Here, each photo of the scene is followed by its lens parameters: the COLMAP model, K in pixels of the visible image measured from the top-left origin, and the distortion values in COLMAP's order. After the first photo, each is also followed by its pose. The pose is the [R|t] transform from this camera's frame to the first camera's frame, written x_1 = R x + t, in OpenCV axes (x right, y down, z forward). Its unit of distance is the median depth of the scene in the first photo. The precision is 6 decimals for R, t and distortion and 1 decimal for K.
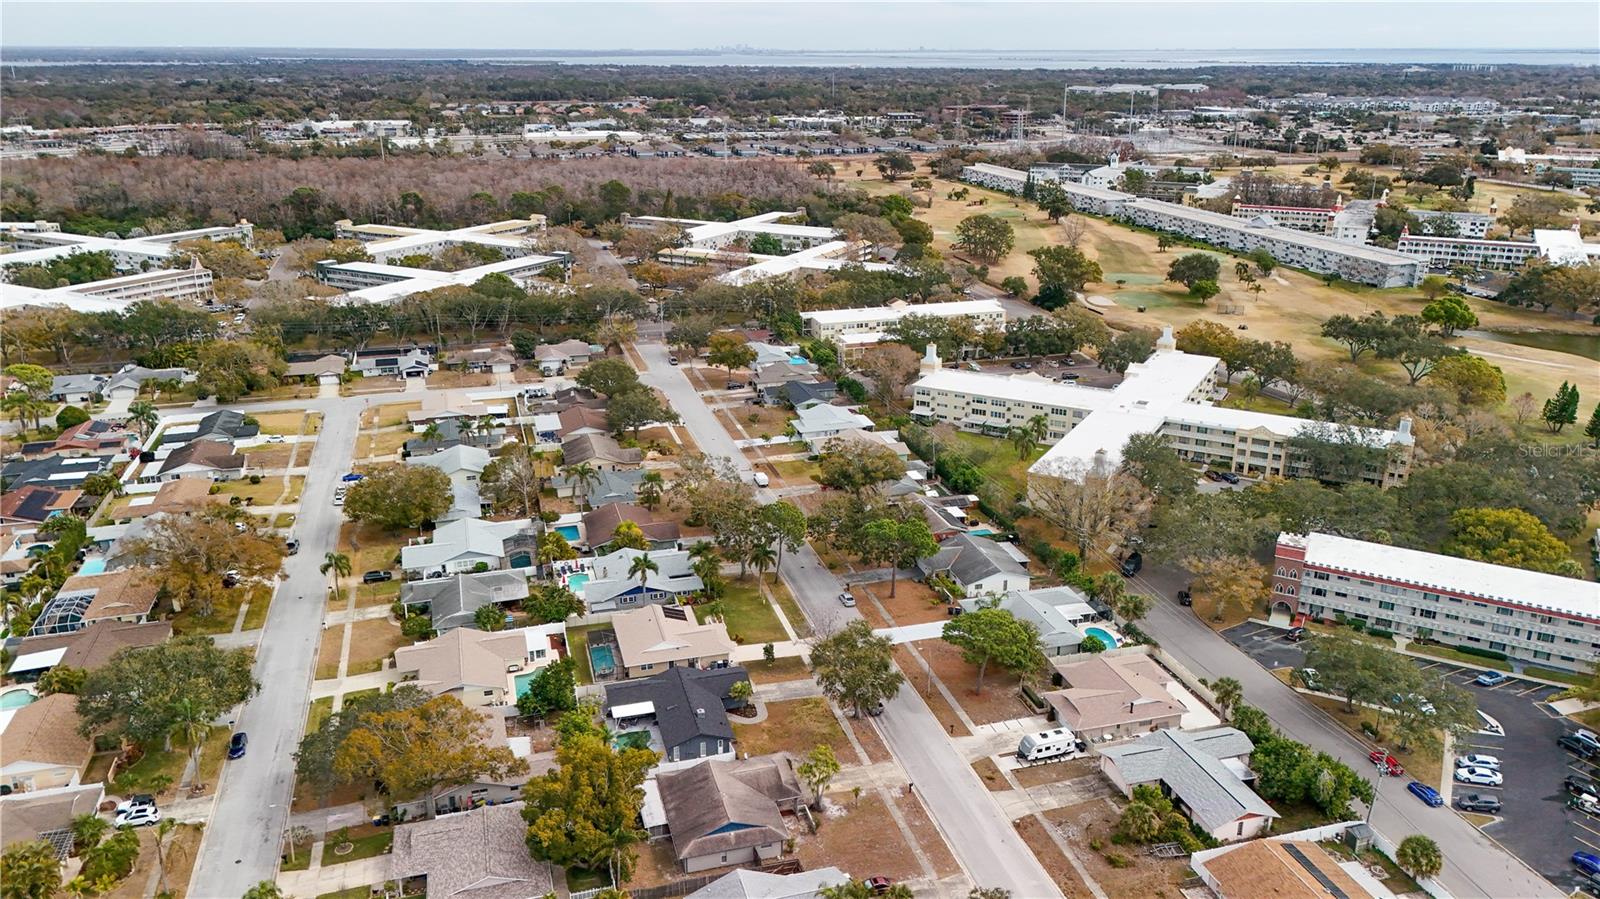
lens RADIAL K [[1160.8, 0, 800.0], [0, 1160.8, 449.5], [0, 0, 1]] dist [0.087149, -0.097637]
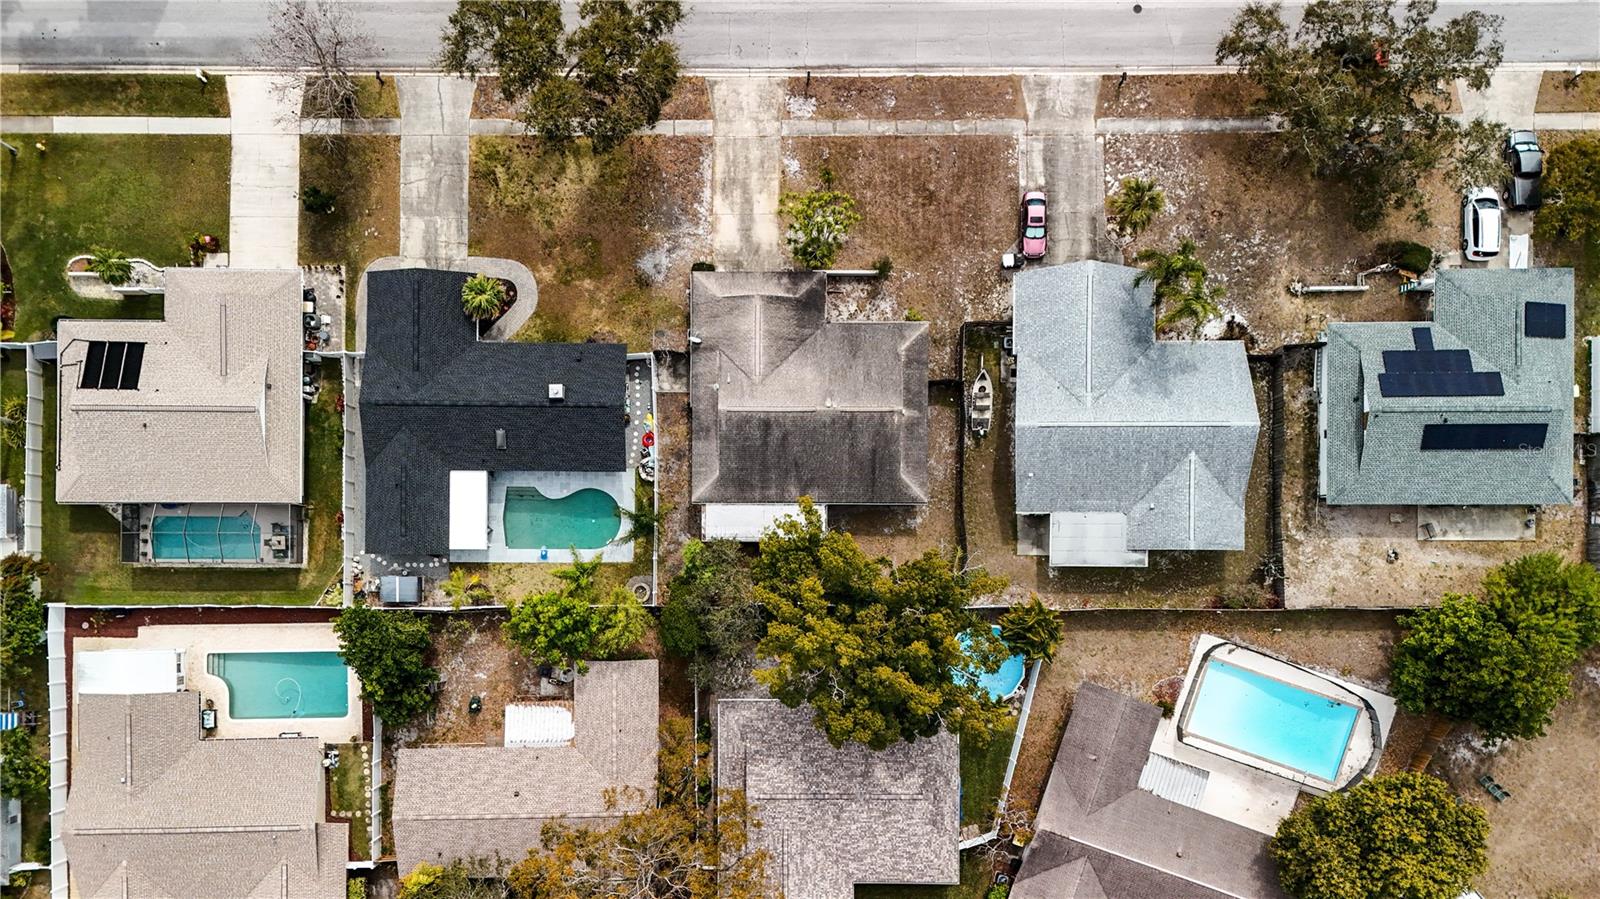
lens RADIAL K [[1160.8, 0, 800.0], [0, 1160.8, 449.5], [0, 0, 1]] dist [0.087149, -0.097637]
pose [[0.276732, -0.960921, -0.007046, -0.043496], [0.324734, 0.086613, 0.941831, -0.131836], [-0.904415, -0.262923, 0.336012, 0.416097]]
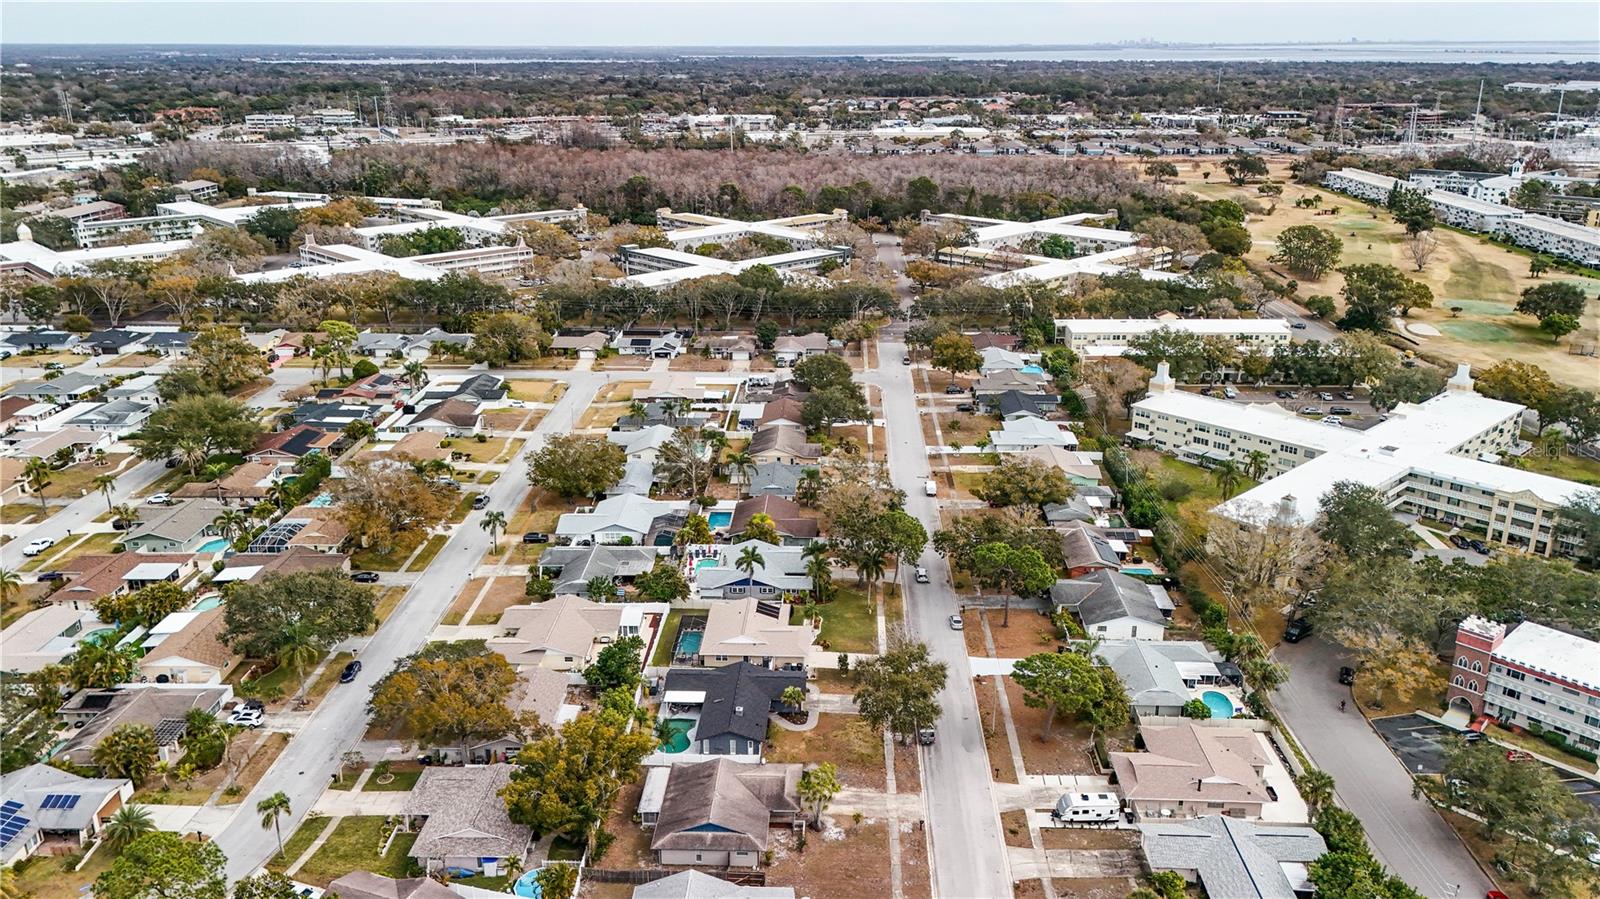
lens RADIAL K [[1172.3, 0, 803.0], [0, 1172.3, 445.7], [0, 0, 1]] dist [0.082667, -0.089830]
pose [[0.951388, 0.097624, -0.292115, 0.138451], [-0.098274, 0.995081, 0.012485, -0.010500], [0.291897, 0.016829, 0.956302, 0.027548]]
